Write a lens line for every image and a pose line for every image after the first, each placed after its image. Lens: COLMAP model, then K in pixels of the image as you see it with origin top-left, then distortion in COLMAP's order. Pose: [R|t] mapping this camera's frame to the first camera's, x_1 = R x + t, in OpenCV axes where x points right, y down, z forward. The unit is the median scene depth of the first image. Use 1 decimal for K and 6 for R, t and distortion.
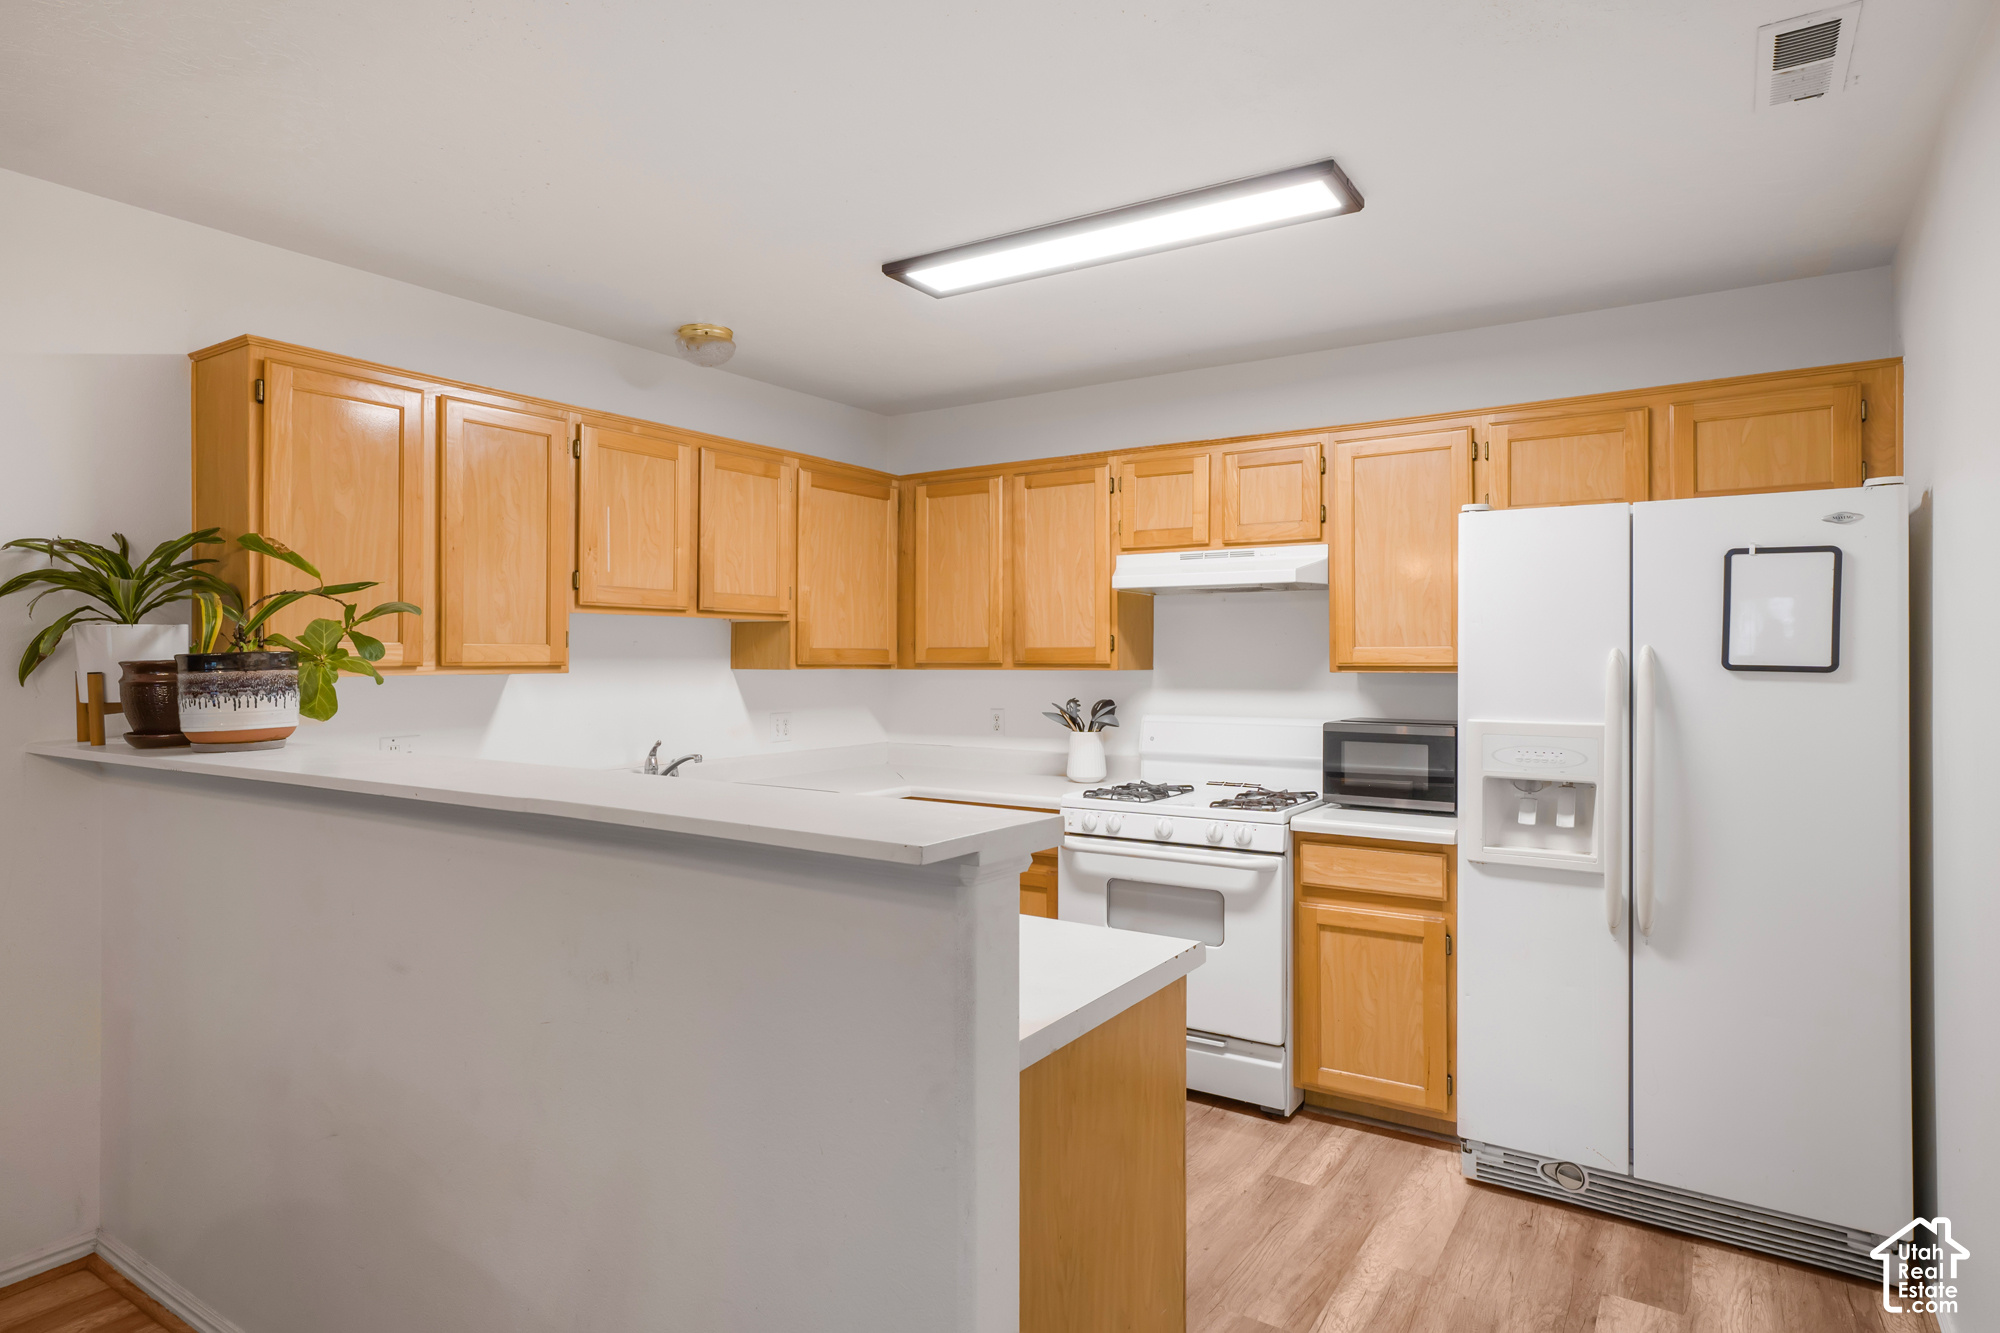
lens RADIAL K [[1114.6, 0, 1000.0], [0, 1114.6, 666.5], [0, 0, 1]] dist [-0.001243, 0.001170]
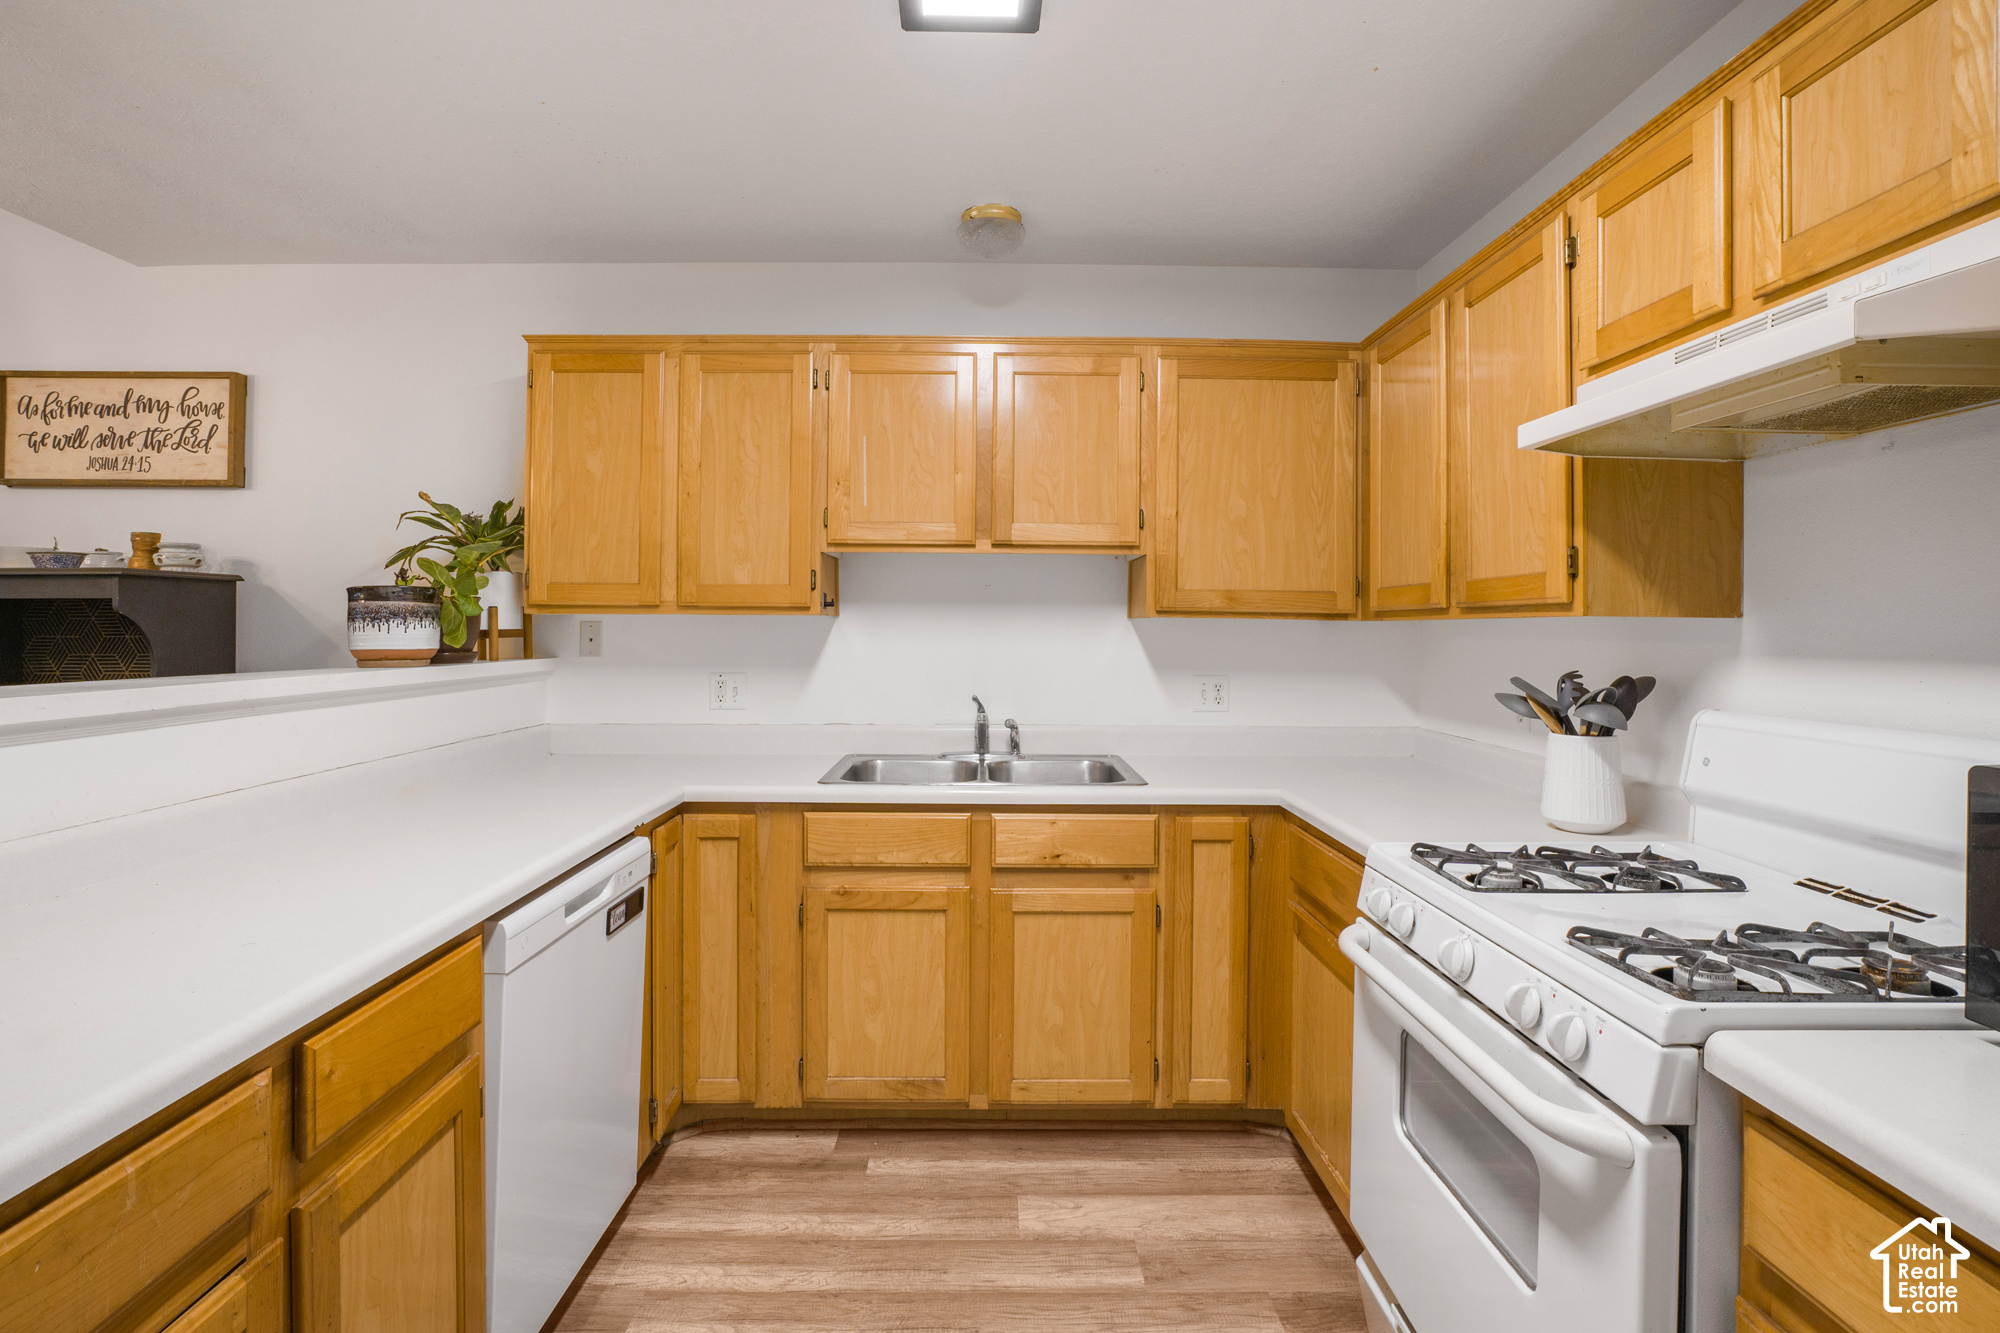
lens RADIAL K [[947.0, 0, 999.7], [0, 947.0, 631.0], [0, 0, 1]] dist [-0.056842, 0.020253]
pose [[0.563094, 0.007916, -0.826355, 0.335251], [-0.015039, 0.999887, -0.000670, 0.015920], [0.826256, 0.012805, 0.563150, 0.608207]]
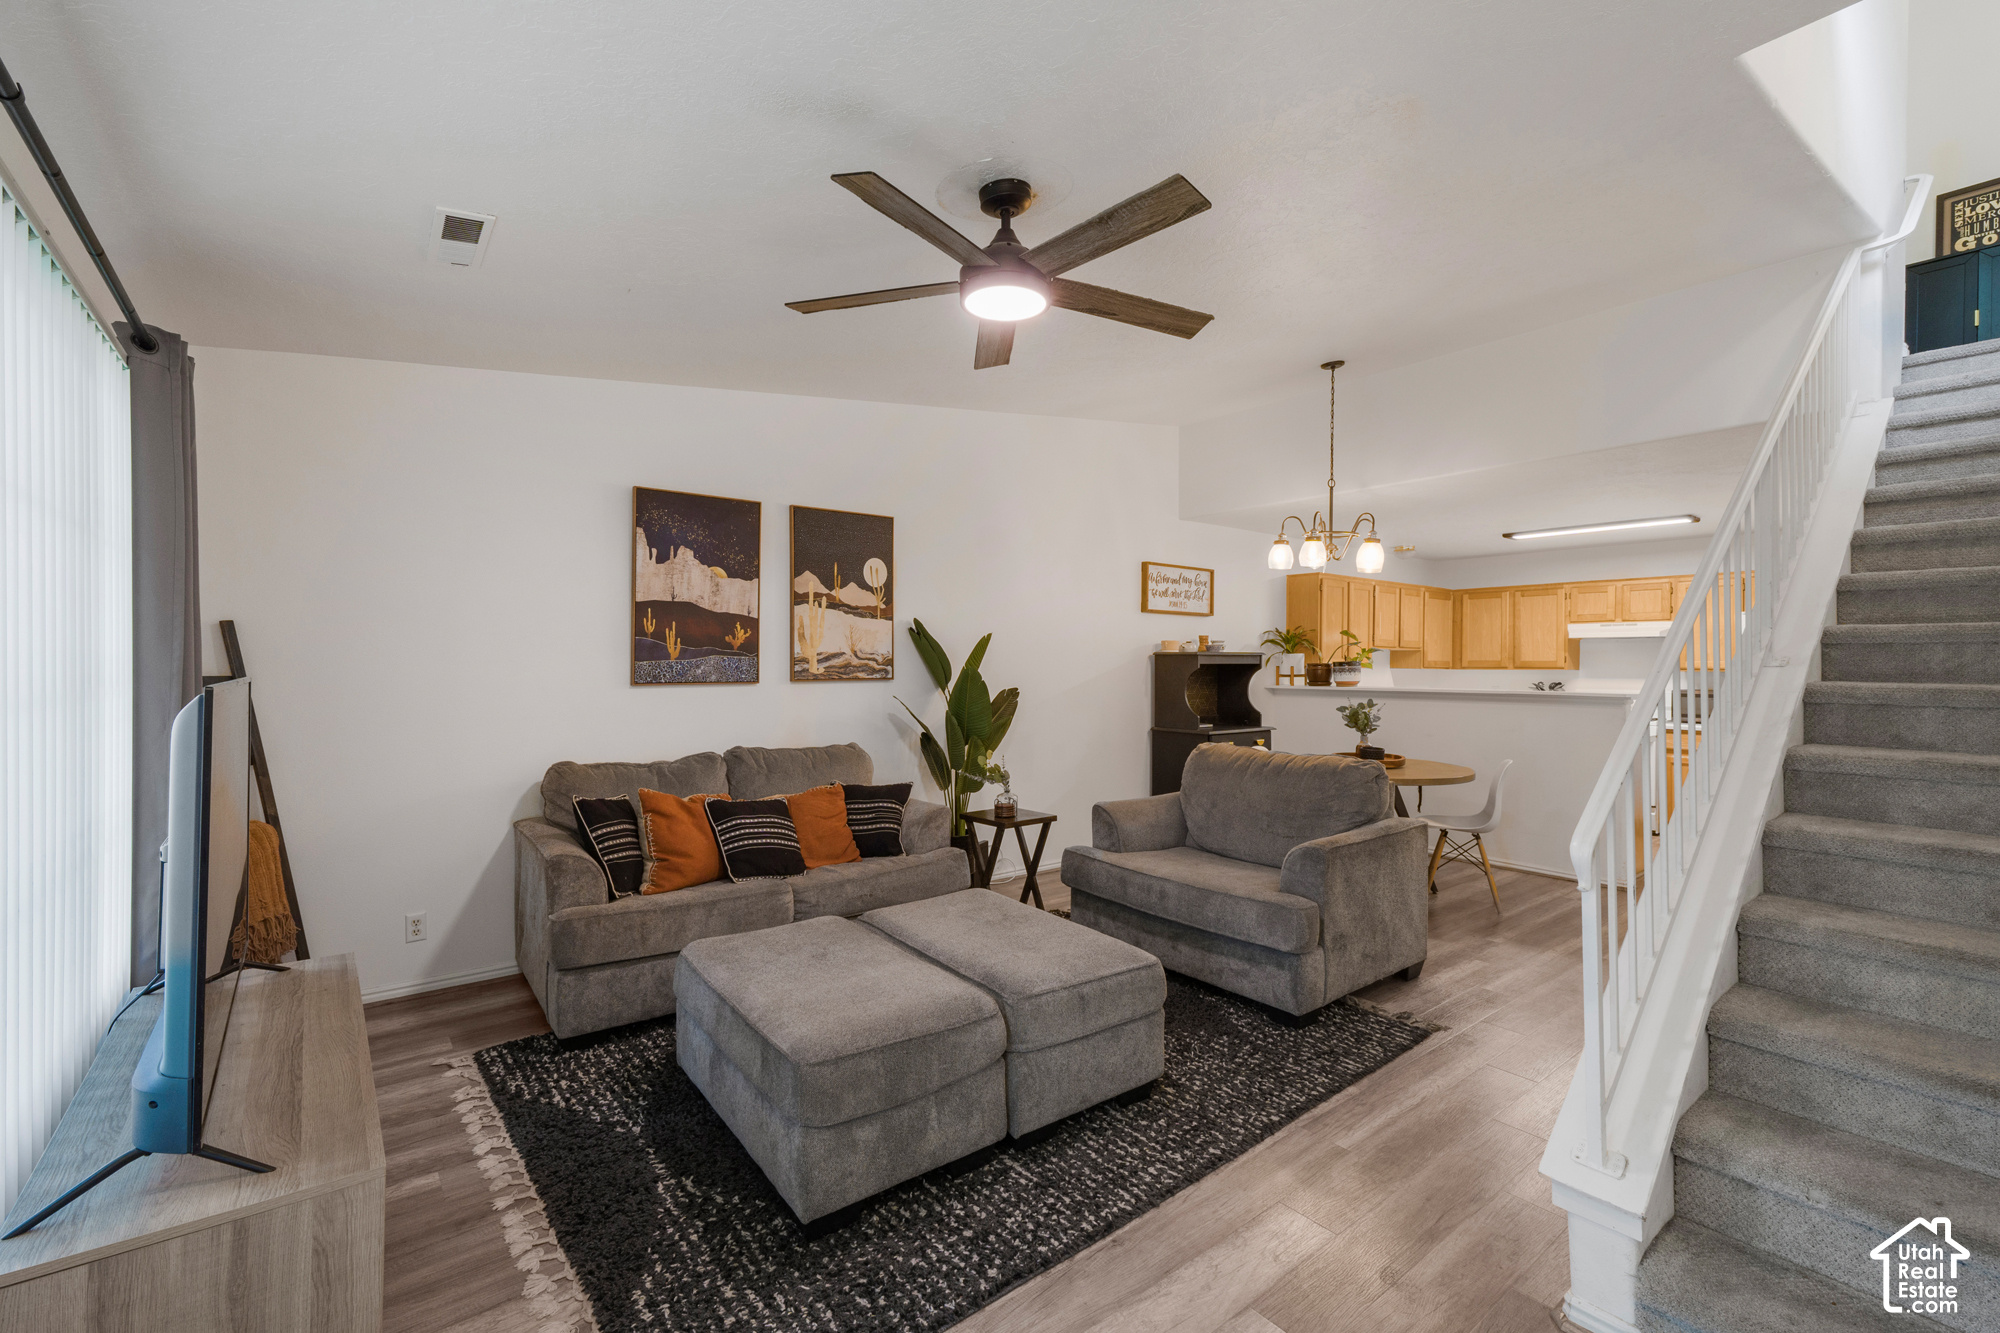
lens RADIAL K [[851.4, 0, 1000.0], [0, 851.4, 666.5], [0, 0, 1]] dist [0.012851, -0.000012]
pose [[0.949911, 0.006977, -0.312443, -0.560246], [-0.009759, 0.999925, -0.007341, 0.024651], [0.312369, 0.010023, 0.949908, -1.358251]]
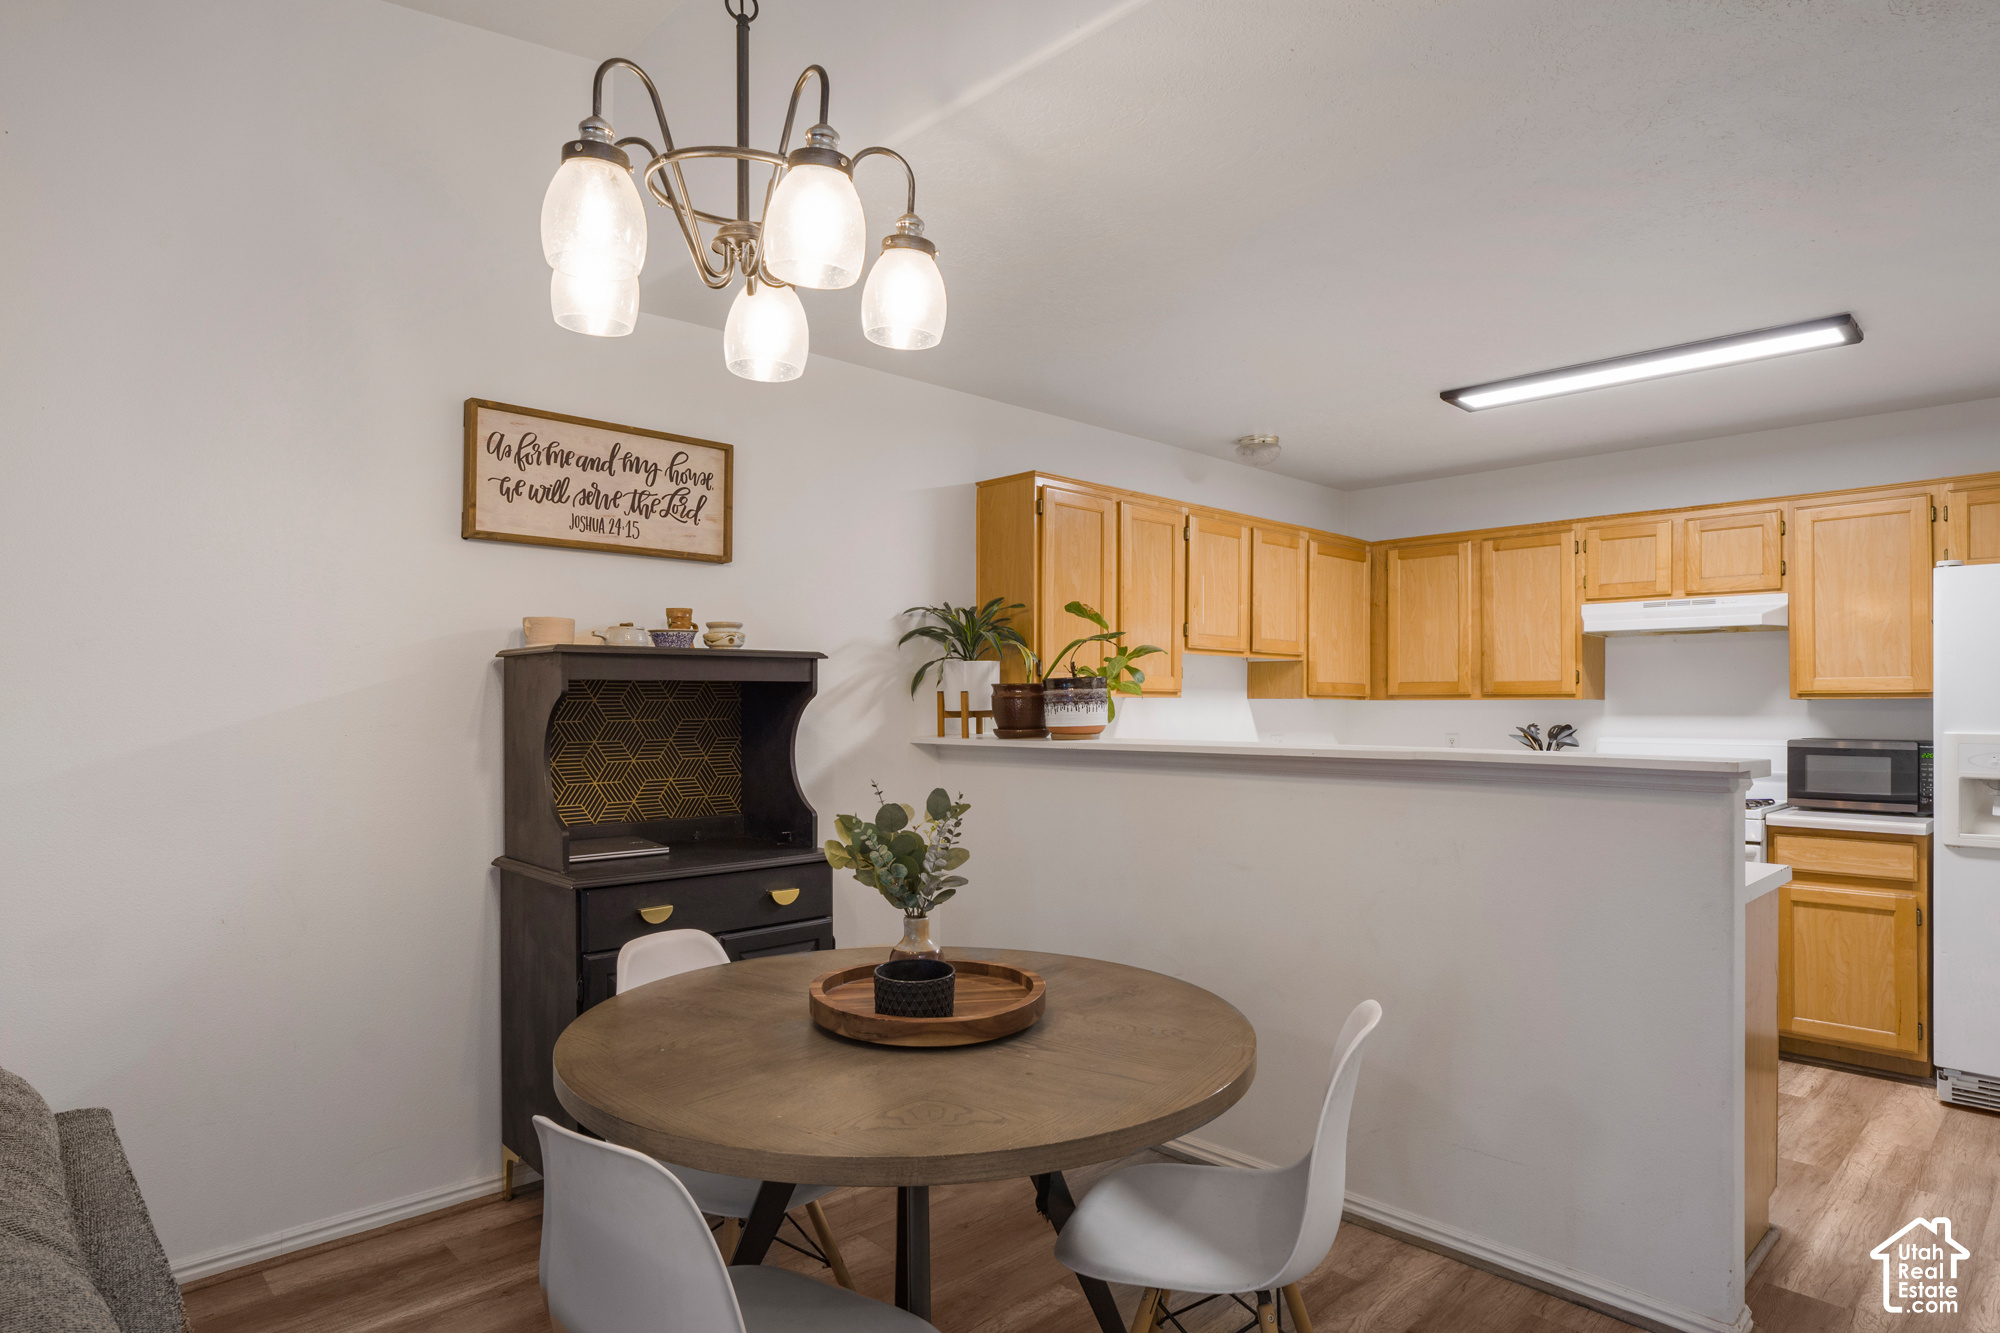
lens RADIAL K [[1115.9, 0, 996.6], [0, 1115.9, 705.0], [0, 0, 1]] dist [-0.043889, 0.021905]
pose [[0.974567, 0.001380, -0.224091, -0.273185], [-0.003647, 0.999946, -0.009703, 0.026299], [0.224065, 0.010273, 0.974520, -0.347470]]
